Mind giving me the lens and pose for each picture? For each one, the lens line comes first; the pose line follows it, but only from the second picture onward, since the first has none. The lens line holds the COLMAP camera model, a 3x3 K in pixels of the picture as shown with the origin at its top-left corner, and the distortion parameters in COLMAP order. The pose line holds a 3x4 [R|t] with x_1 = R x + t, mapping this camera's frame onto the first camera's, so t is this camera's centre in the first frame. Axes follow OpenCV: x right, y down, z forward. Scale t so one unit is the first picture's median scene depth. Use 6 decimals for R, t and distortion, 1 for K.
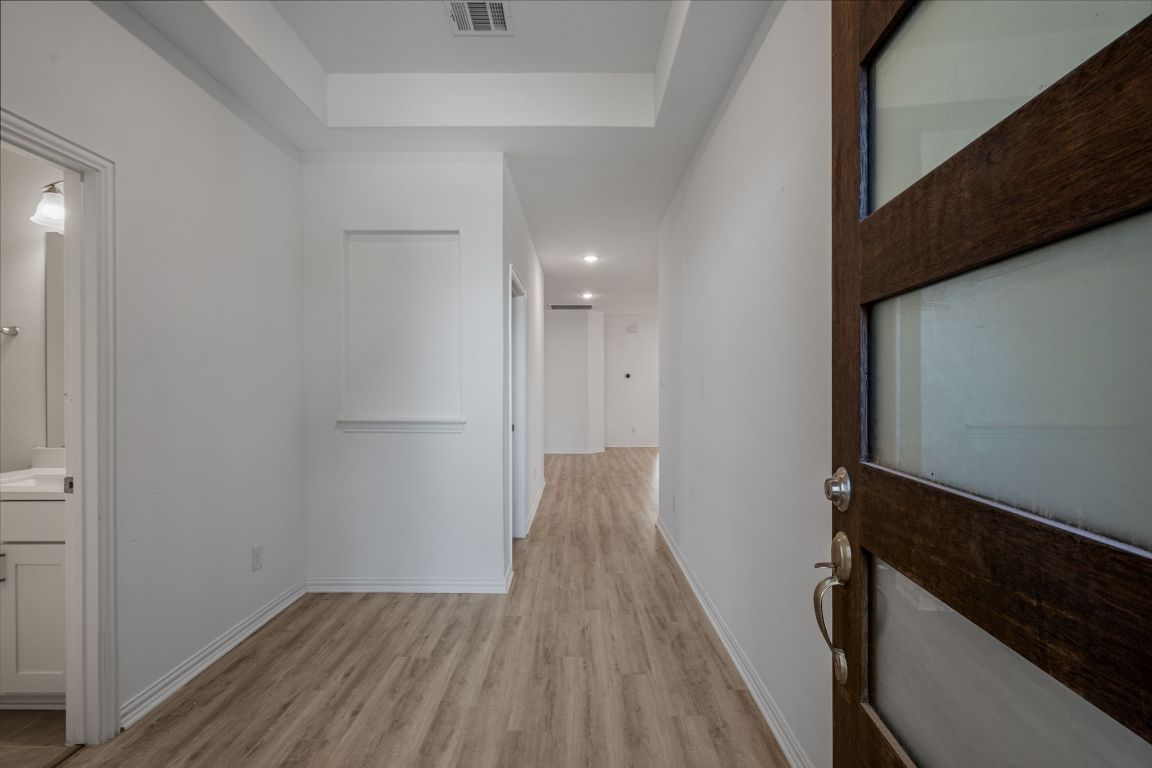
lens RADIAL K [[548.2, 0, 575.5], [0, 548.2, 384.7], [0, 0, 1]] dist [0.000403, 0.000089]
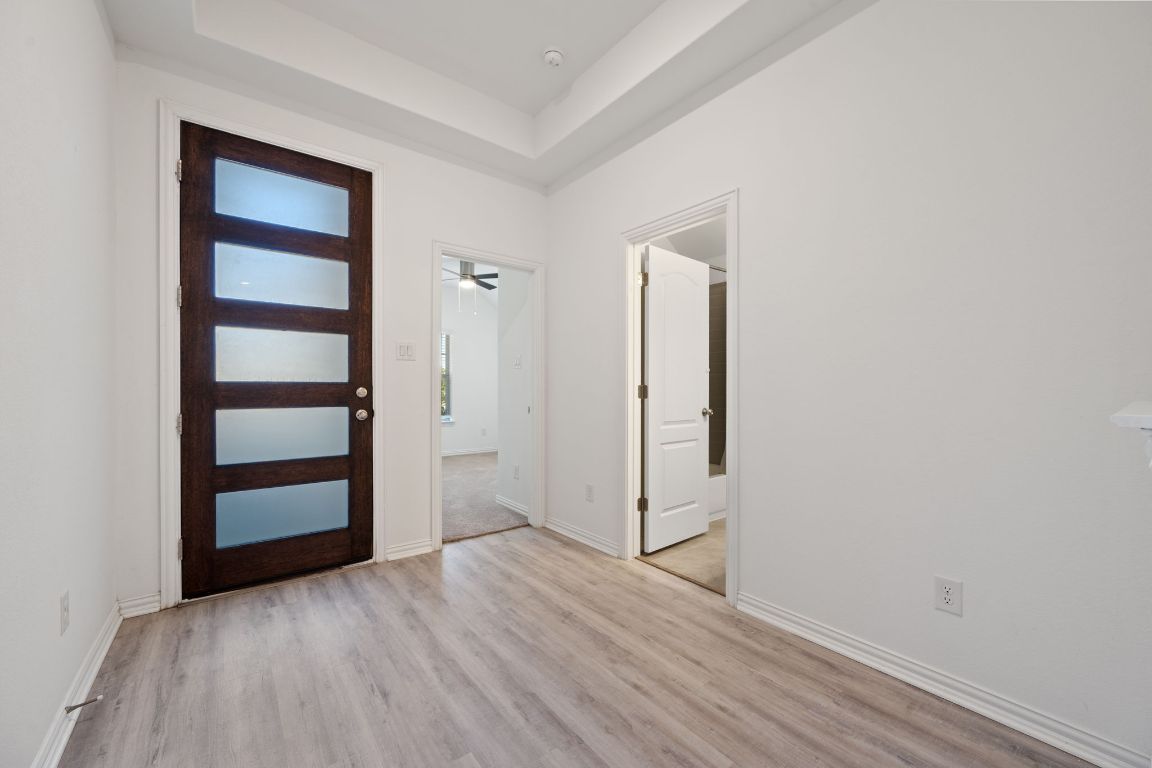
lens RADIAL K [[447.0, 0, 577.3], [0, 447.0, 387.9], [0, 0, 1]] dist [0.000579, -0.000186]
pose [[-0.784924, 0.003867, -0.619580, 0.143938], [-0.000411, 0.999977, 0.006762, 0.071302], [0.619592, 0.005563, -0.784904, 1.426131]]
